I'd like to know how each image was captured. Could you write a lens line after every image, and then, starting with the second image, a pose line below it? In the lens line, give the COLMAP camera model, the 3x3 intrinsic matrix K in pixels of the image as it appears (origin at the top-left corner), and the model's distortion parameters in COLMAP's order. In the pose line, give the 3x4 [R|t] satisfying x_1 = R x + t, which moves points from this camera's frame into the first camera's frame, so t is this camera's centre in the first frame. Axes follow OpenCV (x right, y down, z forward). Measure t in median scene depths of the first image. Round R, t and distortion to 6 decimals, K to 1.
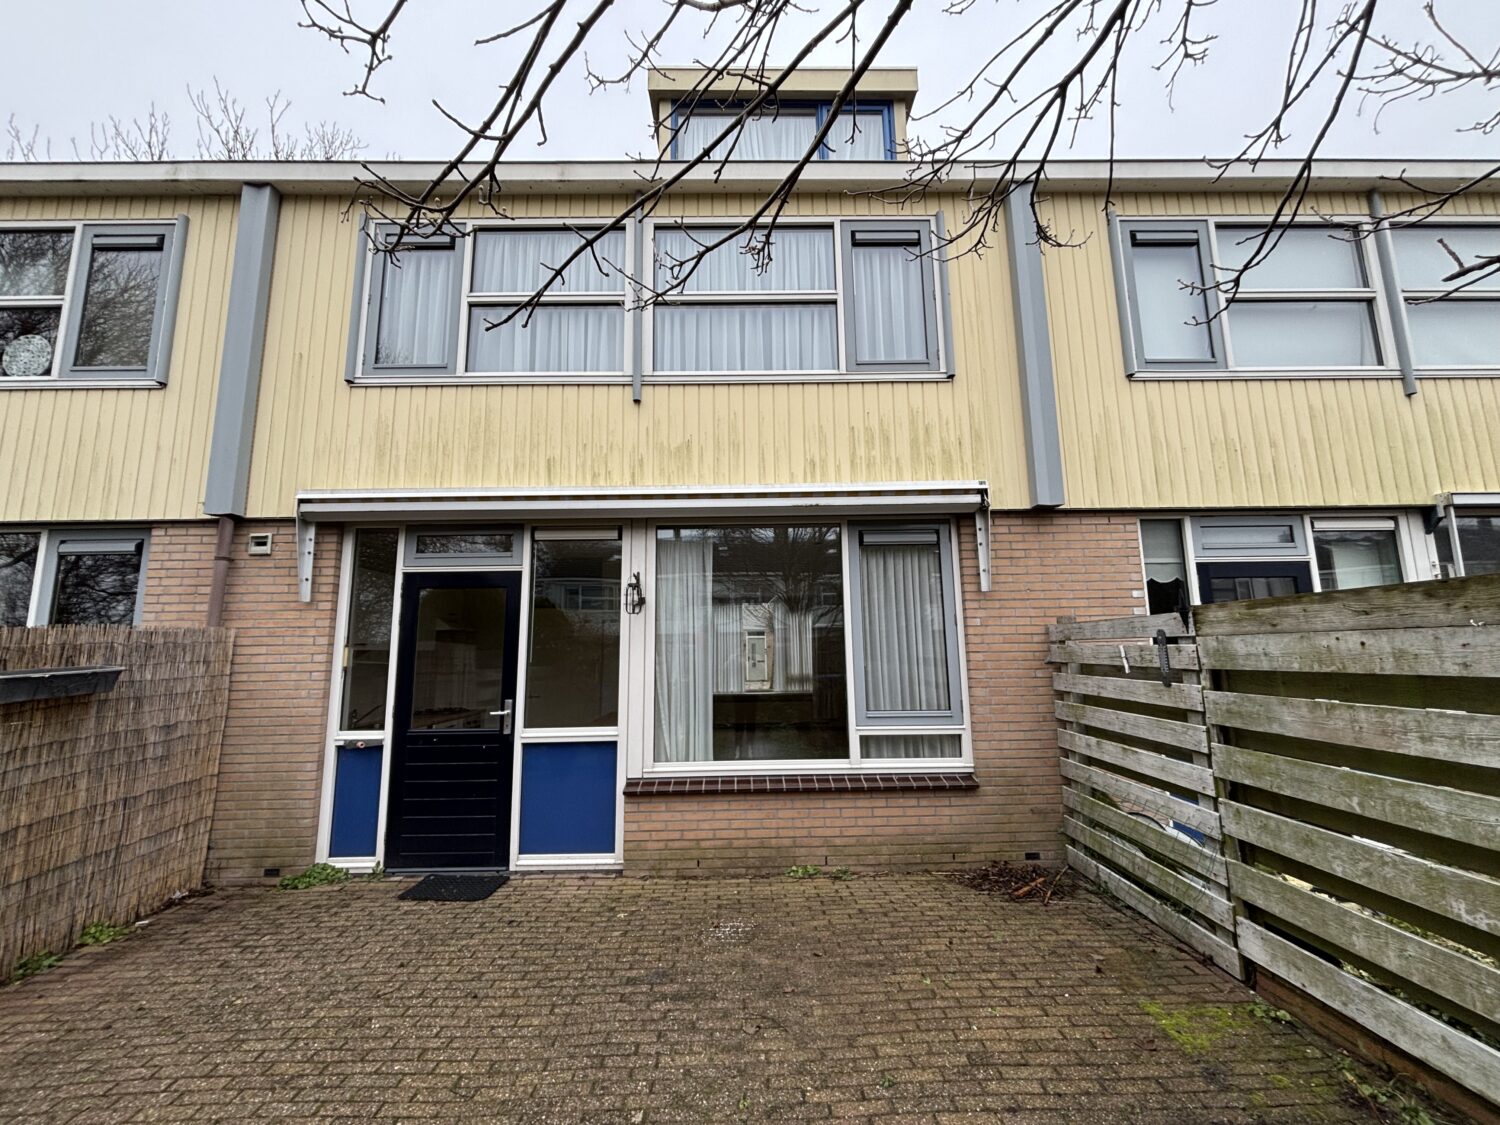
lens RADIAL K [[605.2, 0, 750.0], [0, 605.2, 562.5], [0, 0, 1]] dist [0.000042, -0.000406]
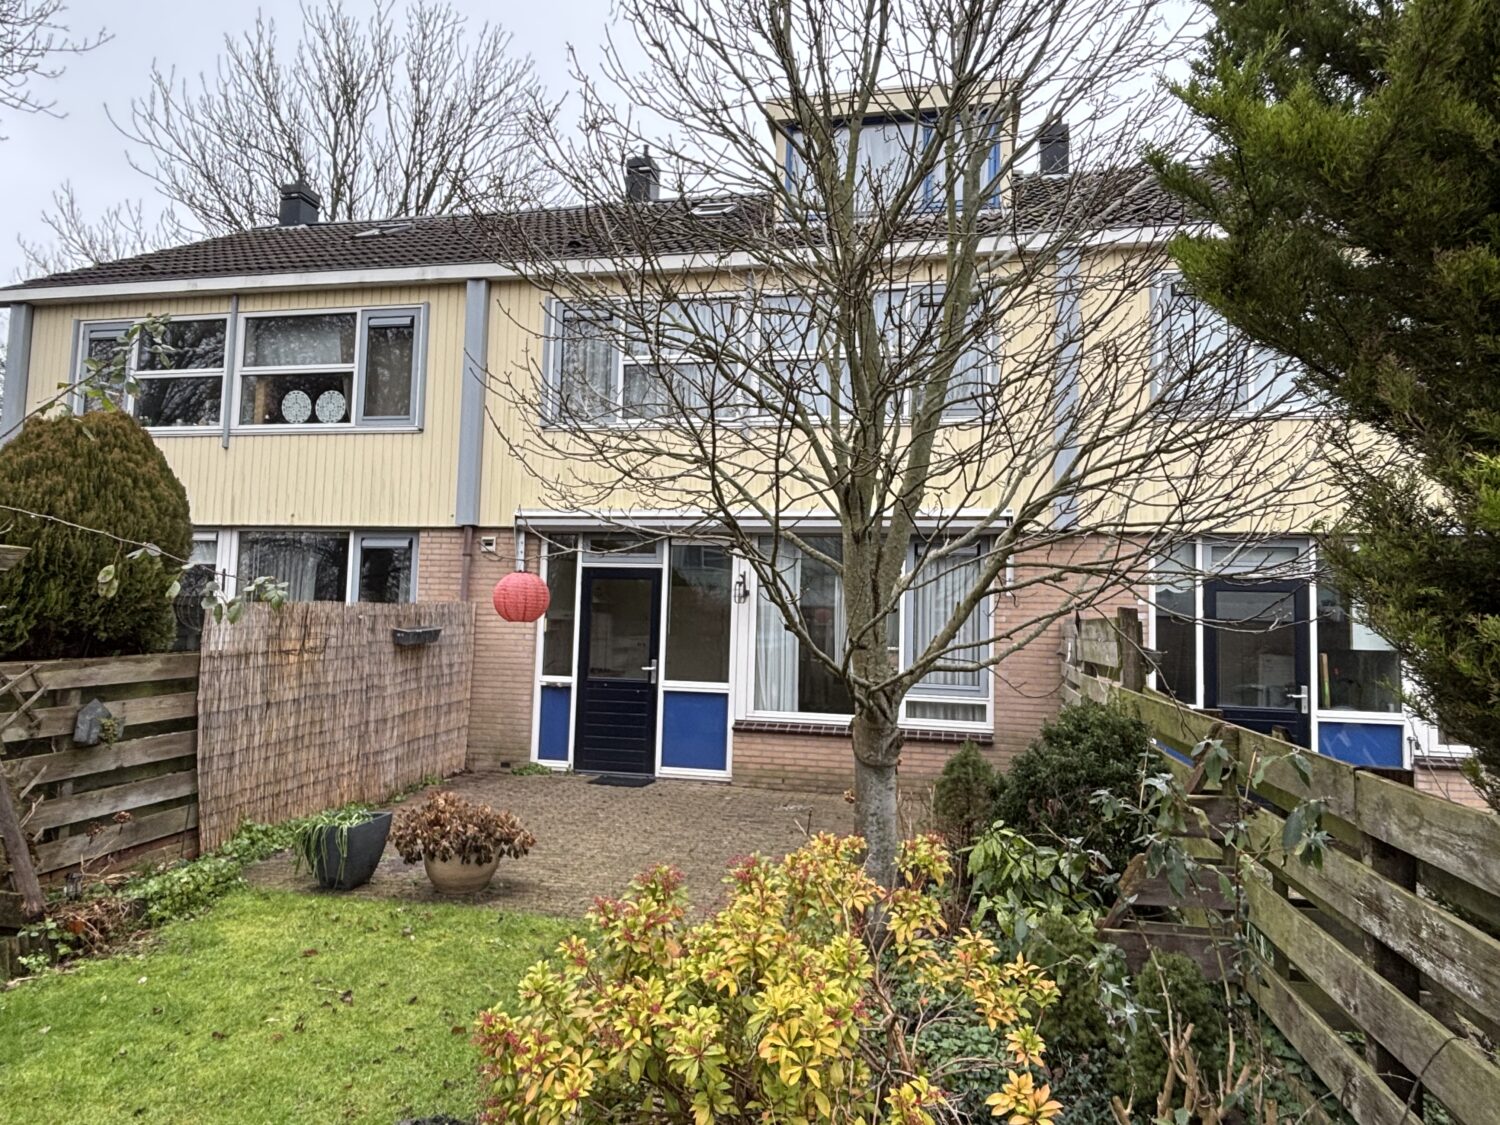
lens RADIAL K [[923.2, 0, 750.0], [0, 923.2, 562.5], [0, 0, 1]] dist [0.030649, 0.000041]
pose [[0.975721, 0.027601, -0.217272, 0.282590], [-0.009571, 0.996454, 0.083599, -0.182631], [0.218809, -0.079490, 0.972524, -1.032599]]
